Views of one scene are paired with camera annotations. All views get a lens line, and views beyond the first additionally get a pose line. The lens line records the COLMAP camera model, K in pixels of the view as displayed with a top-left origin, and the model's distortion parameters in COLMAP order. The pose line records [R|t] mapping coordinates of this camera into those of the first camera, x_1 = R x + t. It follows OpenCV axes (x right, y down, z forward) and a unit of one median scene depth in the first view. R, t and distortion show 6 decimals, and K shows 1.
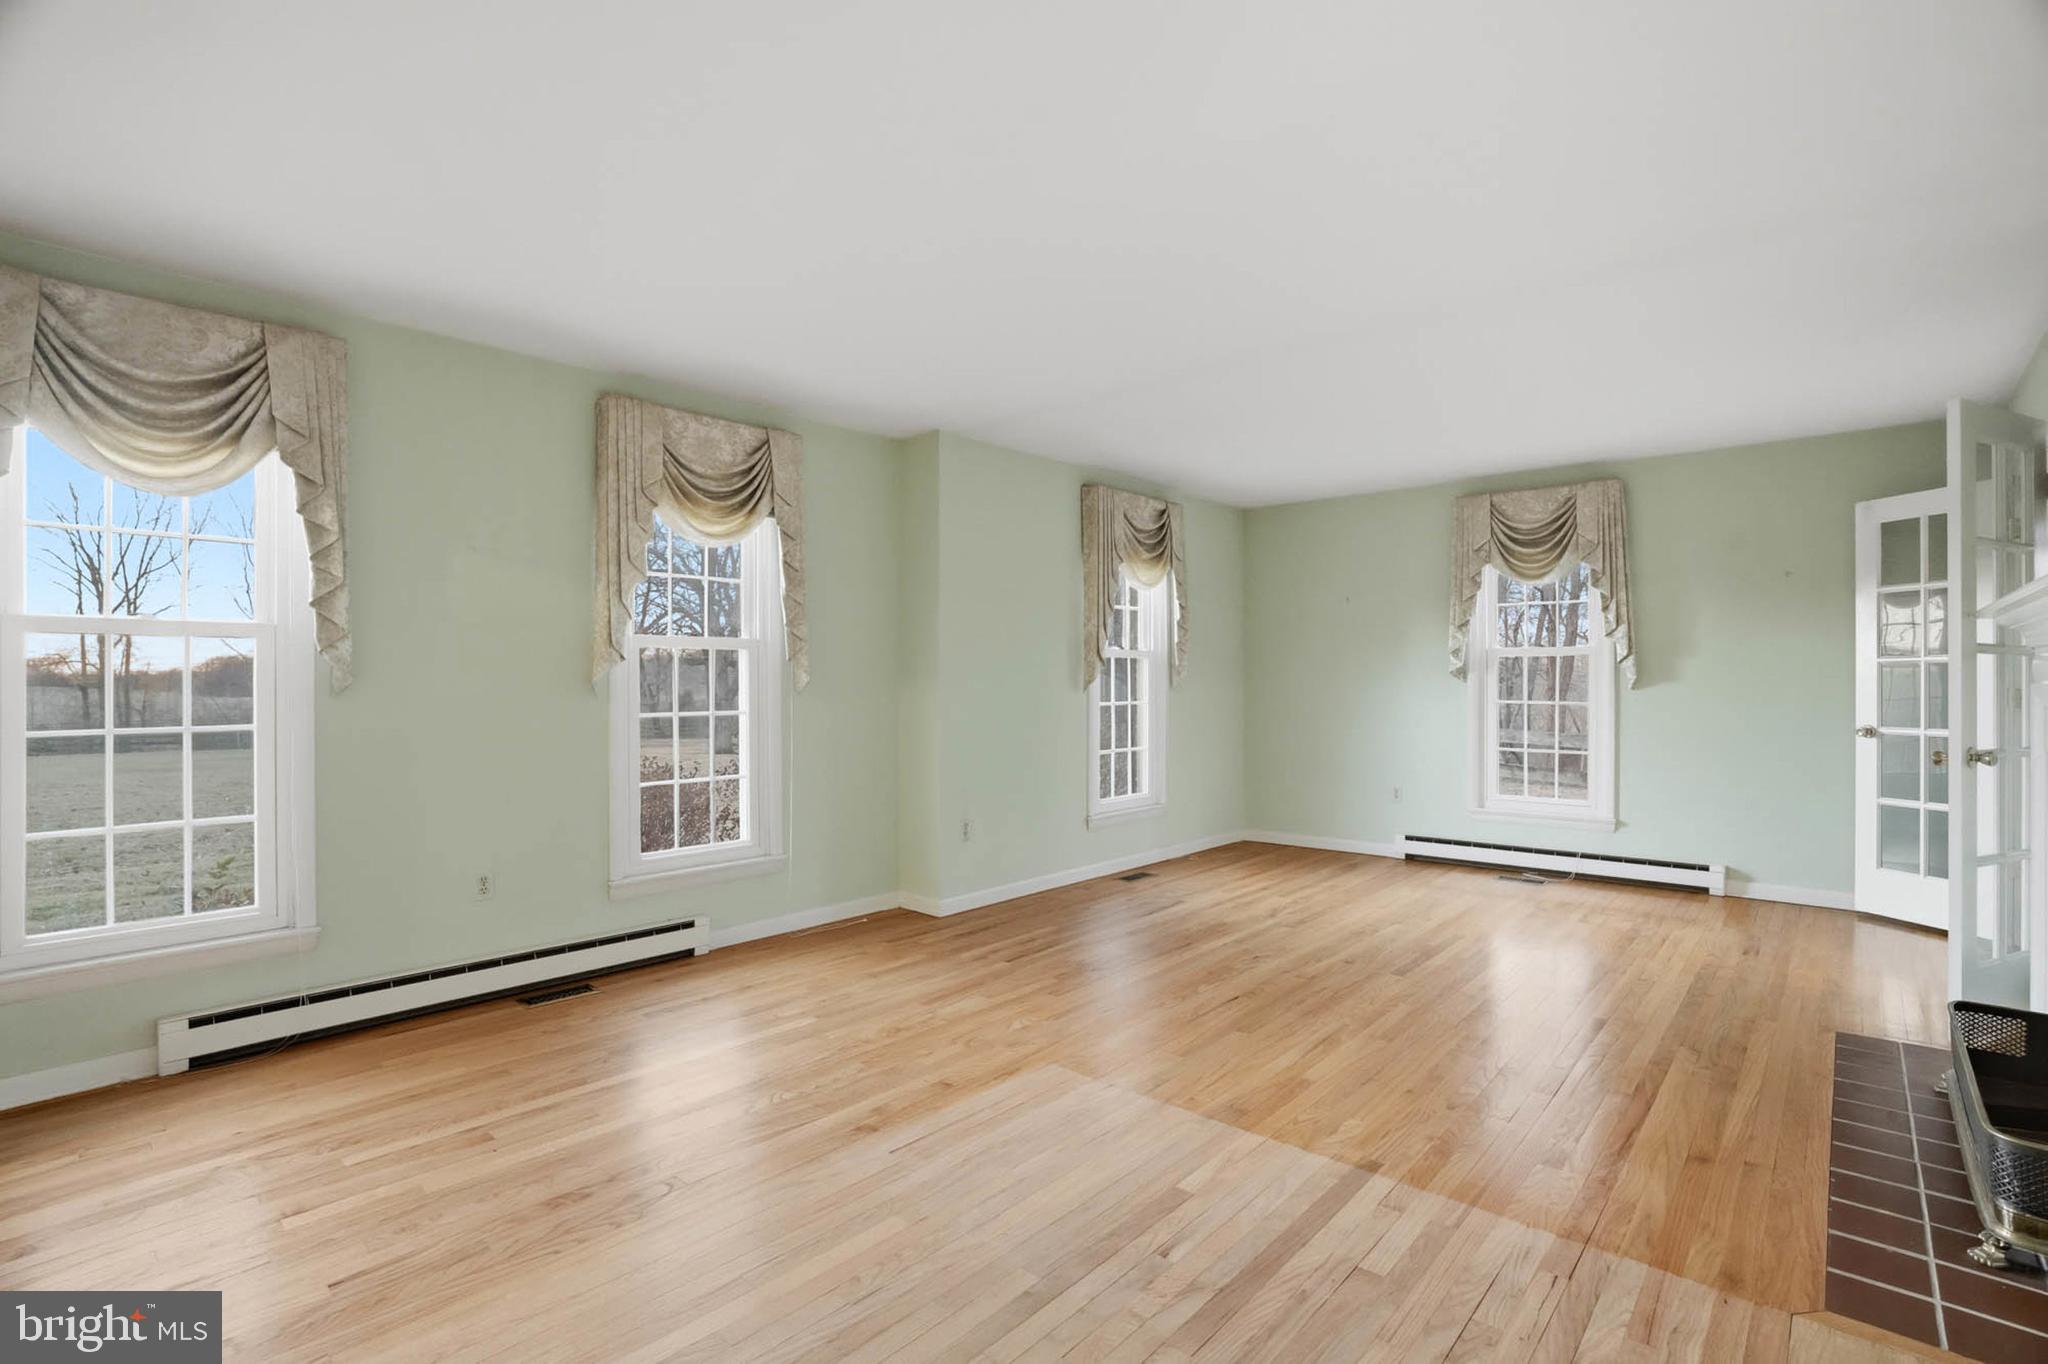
lens RADIAL K [[972.0, 0, 1032.3], [0, 972.0, 678.5], [0, 0, 1]] dist [-0.064334, 0.022412]
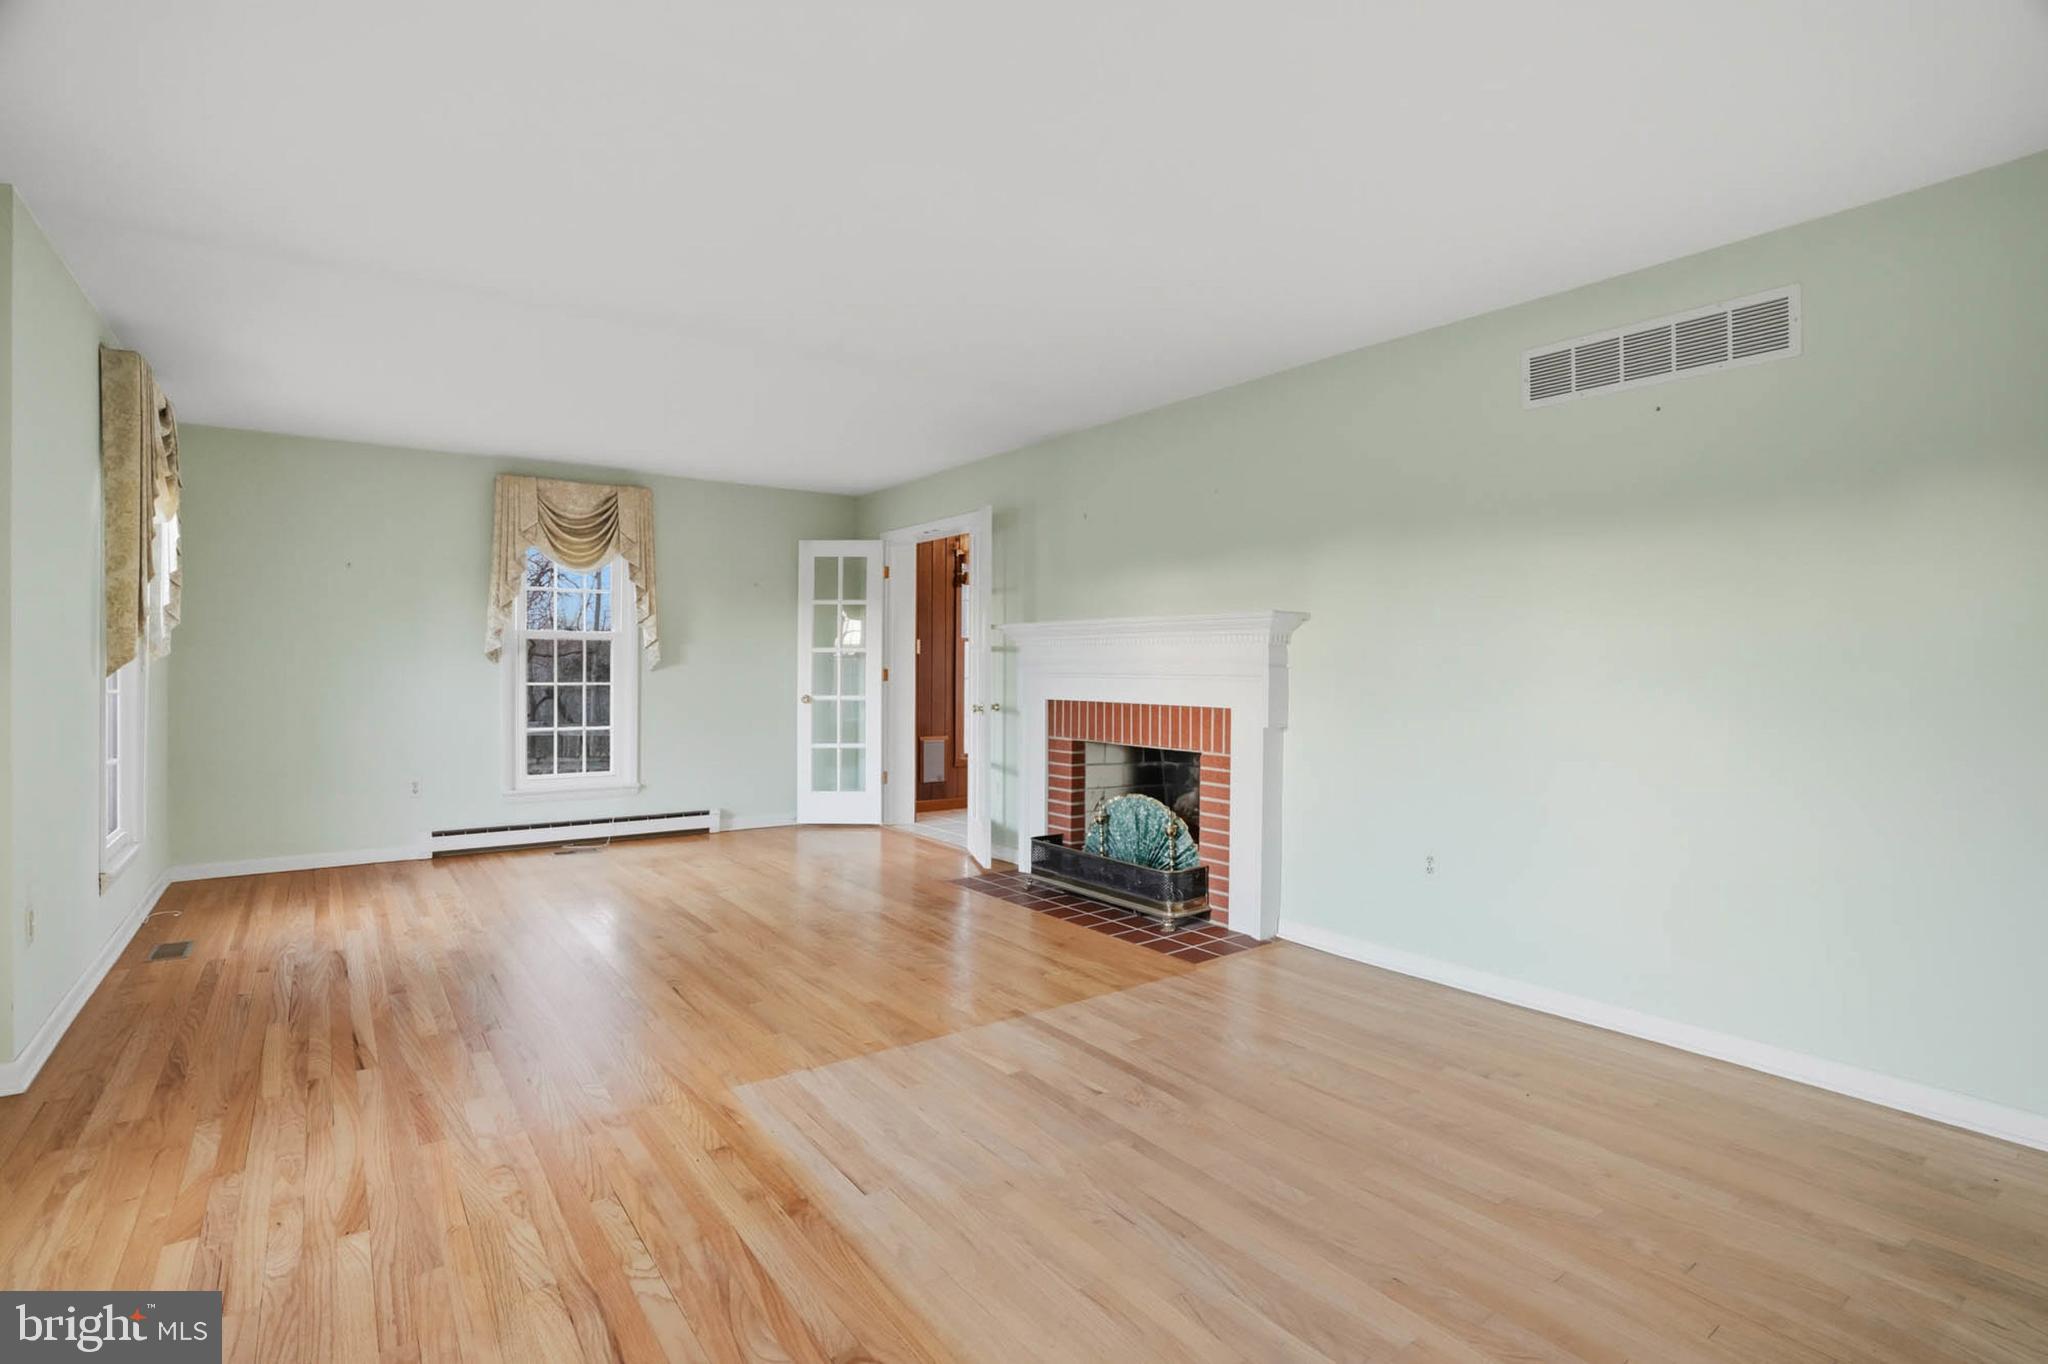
lens RADIAL K [[972.0, 0, 1032.3], [0, 972.0, 678.5], [0, 0, 1]] dist [-0.064334, 0.022412]
pose [[0.198450, -0.009375, 0.980066, -0.516746], [-0.004470, 0.999935, 0.010470, 0.007554], [-0.980101, -0.006459, 0.198396, 0.363642]]
